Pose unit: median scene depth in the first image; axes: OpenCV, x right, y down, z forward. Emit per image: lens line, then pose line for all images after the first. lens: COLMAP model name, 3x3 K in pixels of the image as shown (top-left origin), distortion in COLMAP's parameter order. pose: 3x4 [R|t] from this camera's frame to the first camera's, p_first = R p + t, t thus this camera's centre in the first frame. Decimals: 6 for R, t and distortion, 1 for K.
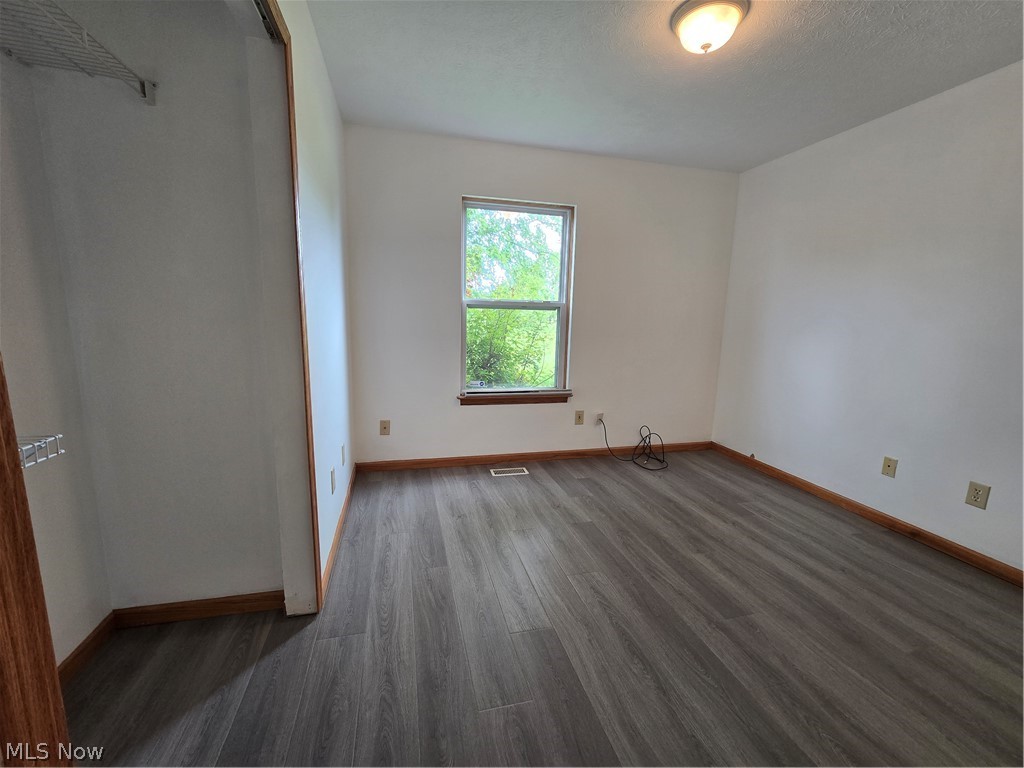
lens RADIAL K [[417.6, 0, 506.3], [0, 417.6, 384.0], [0, 0, 1]] dist [-0.001121, -0.000273]
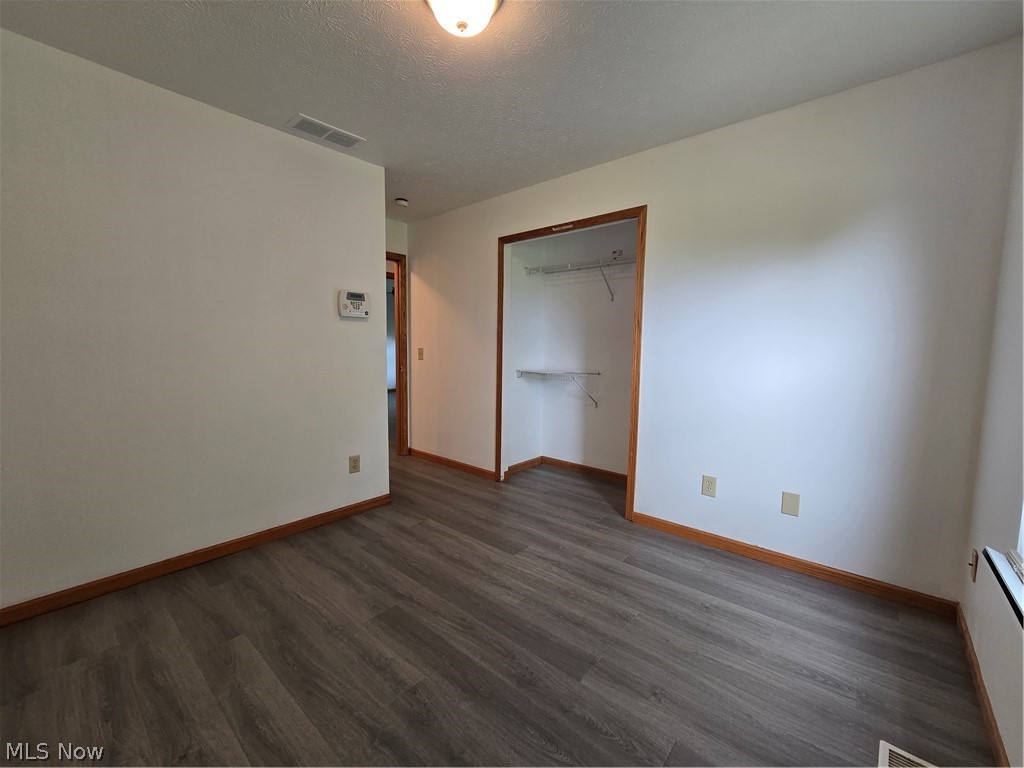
lens RADIAL K [[417.6, 0, 506.3], [0, 417.6, 384.0], [0, 0, 1]] dist [-0.001121, -0.000273]
pose [[-0.823468, 0.022730, -0.566907, 0.788677], [-0.121017, 0.969166, 0.214643, -0.256312], [0.554306, 0.245357, -0.795327, 1.665082]]
